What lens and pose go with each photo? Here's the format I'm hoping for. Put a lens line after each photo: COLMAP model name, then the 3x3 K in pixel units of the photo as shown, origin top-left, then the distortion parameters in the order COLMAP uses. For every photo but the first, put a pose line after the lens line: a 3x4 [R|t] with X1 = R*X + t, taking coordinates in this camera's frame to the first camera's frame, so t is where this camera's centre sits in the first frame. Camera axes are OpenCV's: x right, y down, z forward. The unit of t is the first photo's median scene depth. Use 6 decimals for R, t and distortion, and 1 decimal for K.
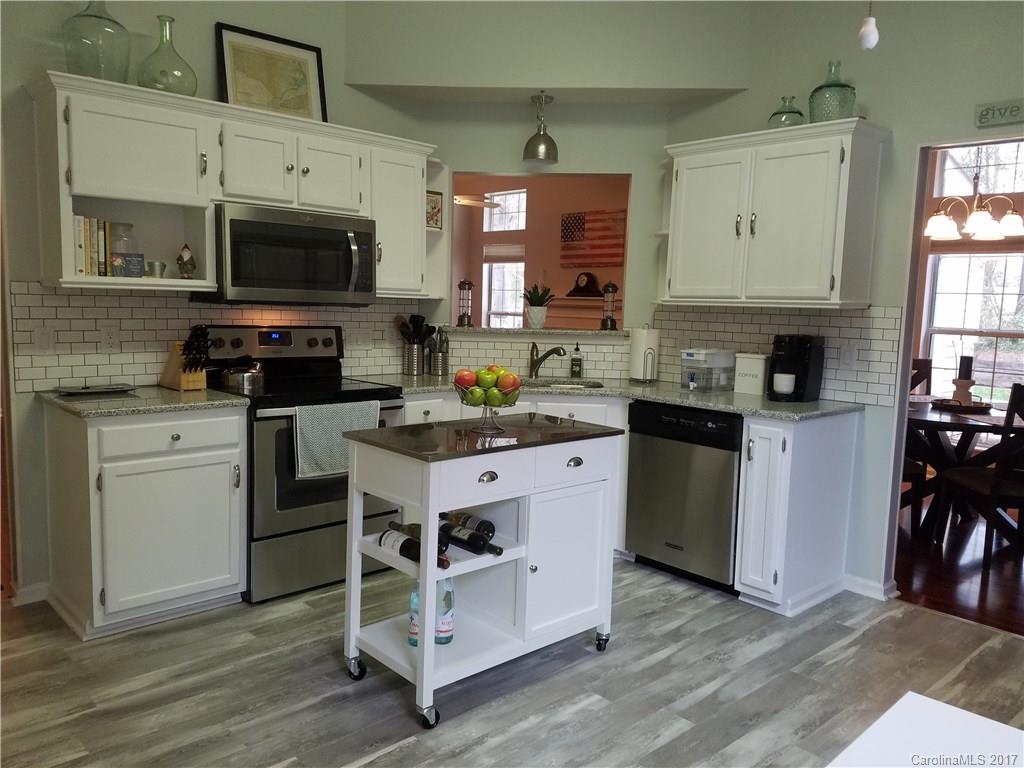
lens RADIAL K [[770.8, 0, 512.0], [0, 770.8, 384.0], [0, 0, 1]] dist [0.040242, -0.000847]
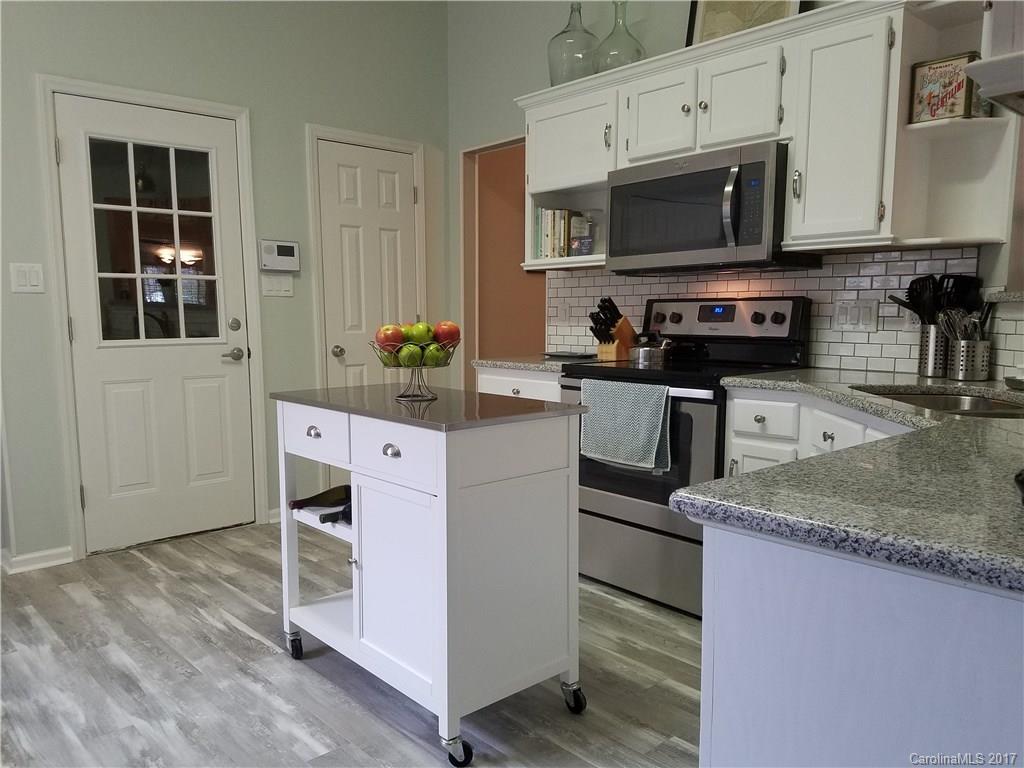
lens RADIAL K [[800.2, 0, 516.6], [0, 800.2, 413.6], [0, 0, 1]] dist [0.222761, -0.378728]
pose [[-0.023650, 0.100962, -0.994609, 0.721762], [-0.101006, 0.989555, 0.102850, -0.022695], [0.994605, 0.102894, -0.013206, 0.959138]]
